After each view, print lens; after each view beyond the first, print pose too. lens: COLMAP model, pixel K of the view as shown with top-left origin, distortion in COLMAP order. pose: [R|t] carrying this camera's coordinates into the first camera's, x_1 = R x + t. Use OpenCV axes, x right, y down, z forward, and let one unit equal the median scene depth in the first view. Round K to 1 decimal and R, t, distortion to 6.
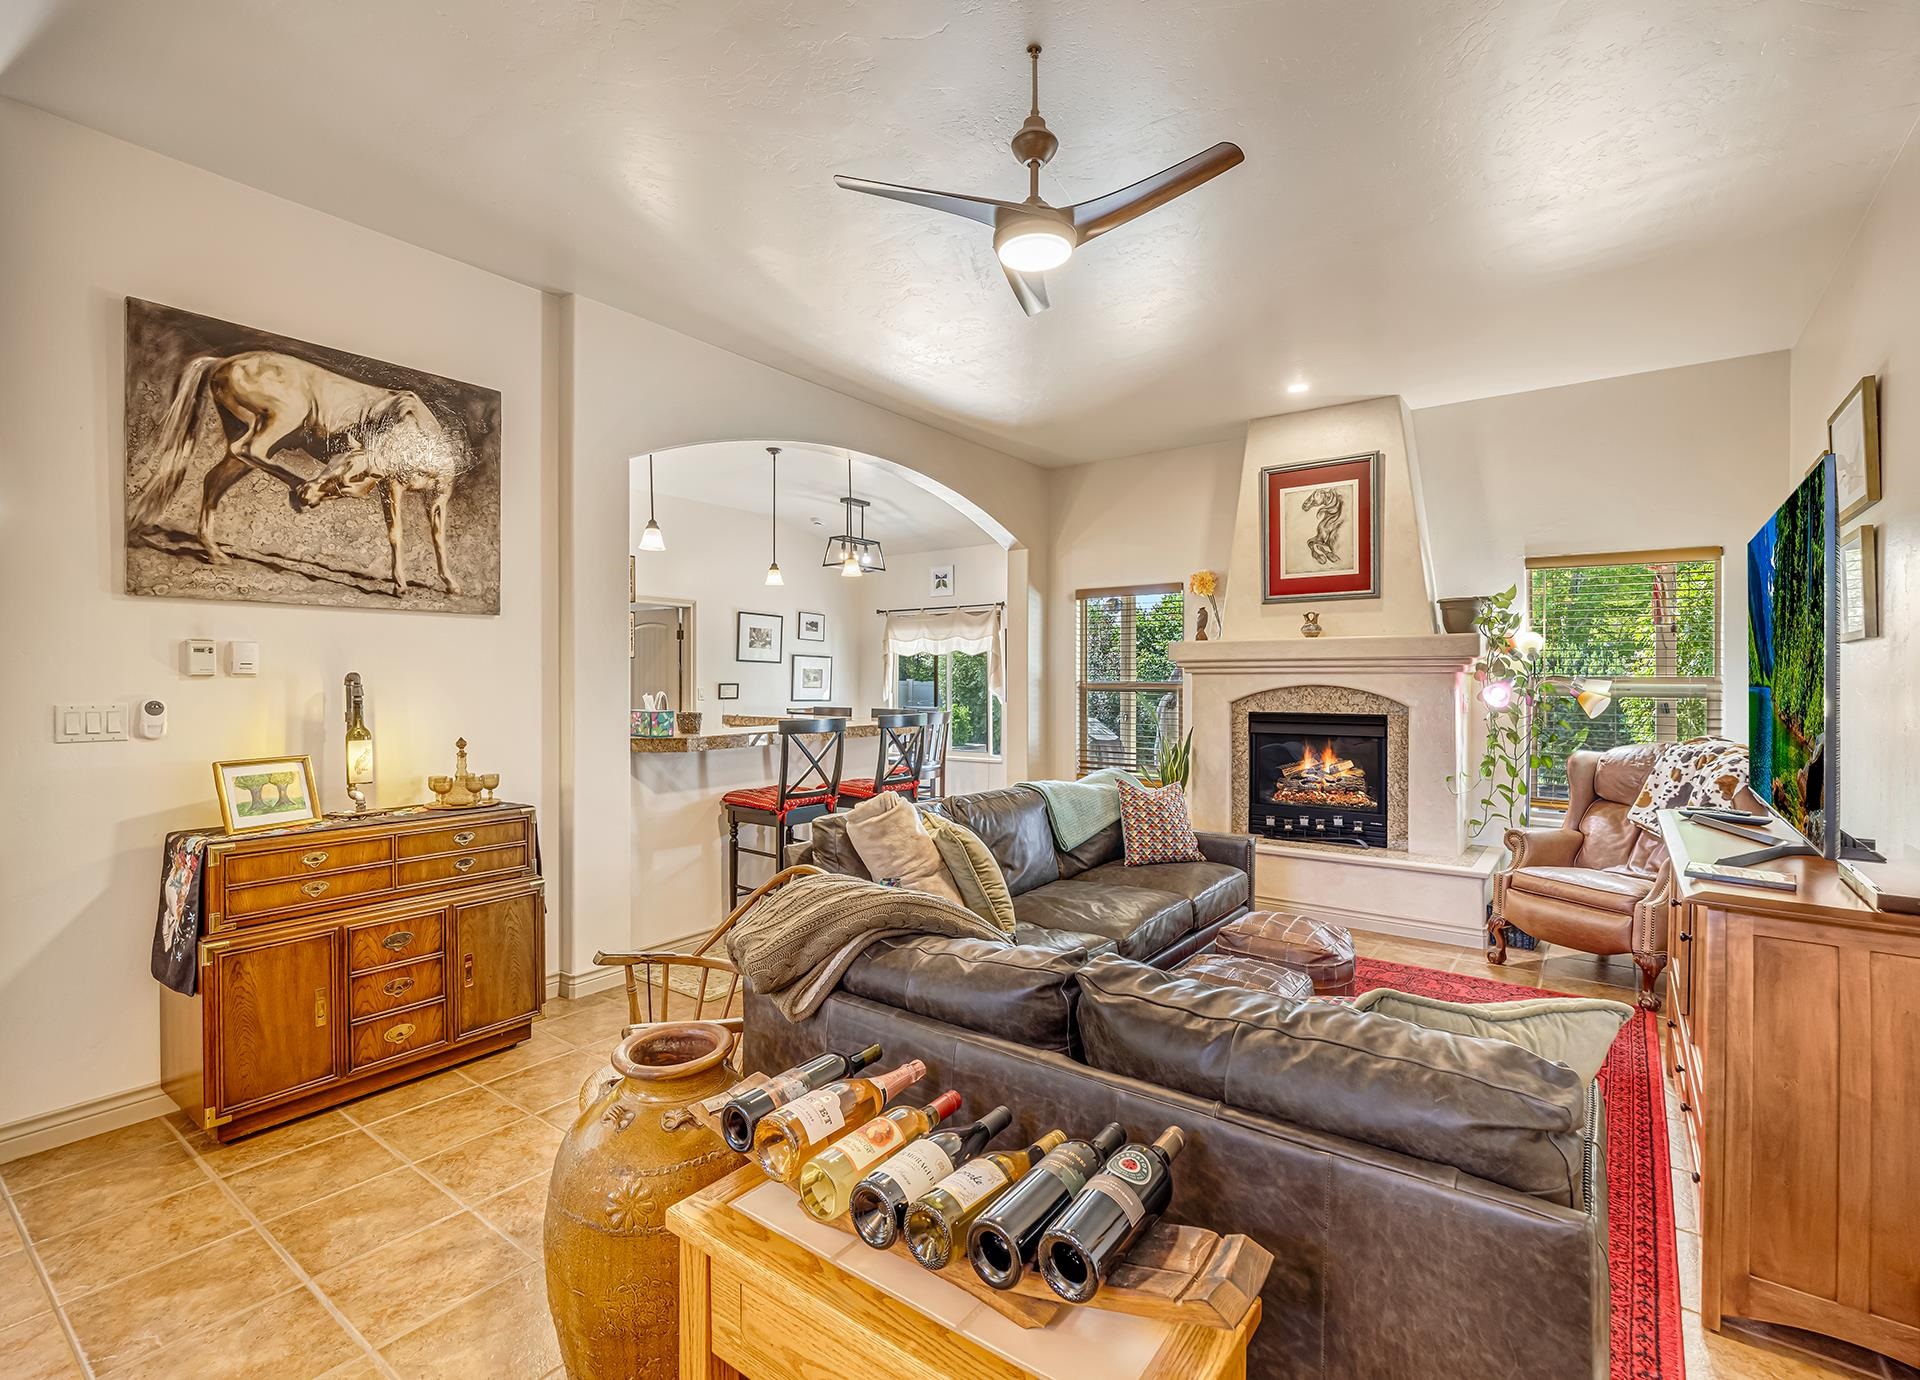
lens RADIAL K [[879.8, 0, 960.0], [0, 879.8, 690.0], [0, 0, 1]] dist [0.000084, 0.000016]
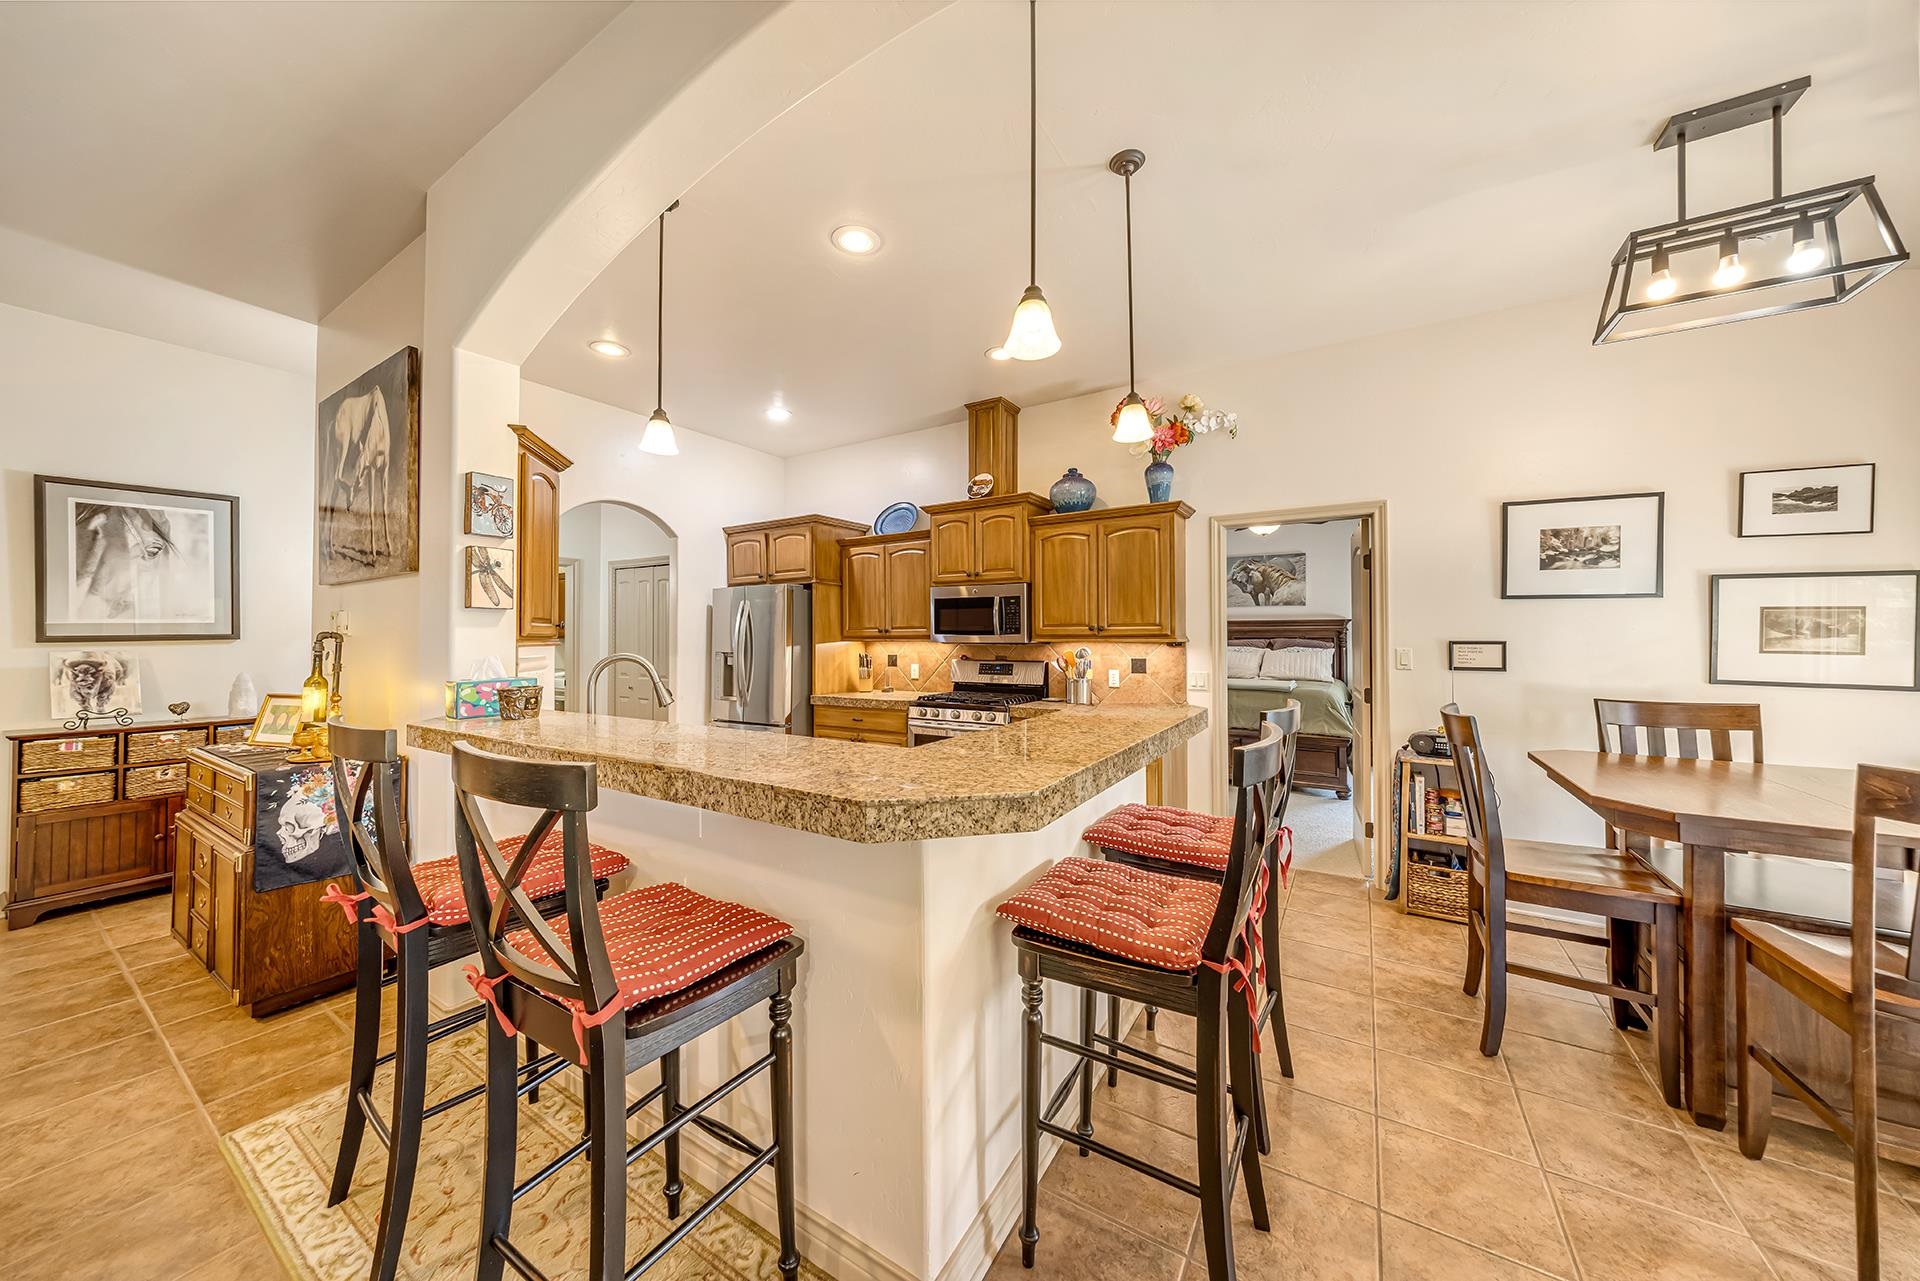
lens RADIAL K [[637.5, 0, 955.3], [0, 637.5, 627.1], [0, 0, 1]] dist [-0.010881, 0.002642]
pose [[0.074782, -0.017592, -0.997045, 0.094520], [-0.008968, 0.999792, -0.018313, -0.006544], [0.997160, 0.010311, 0.074609, 0.644698]]
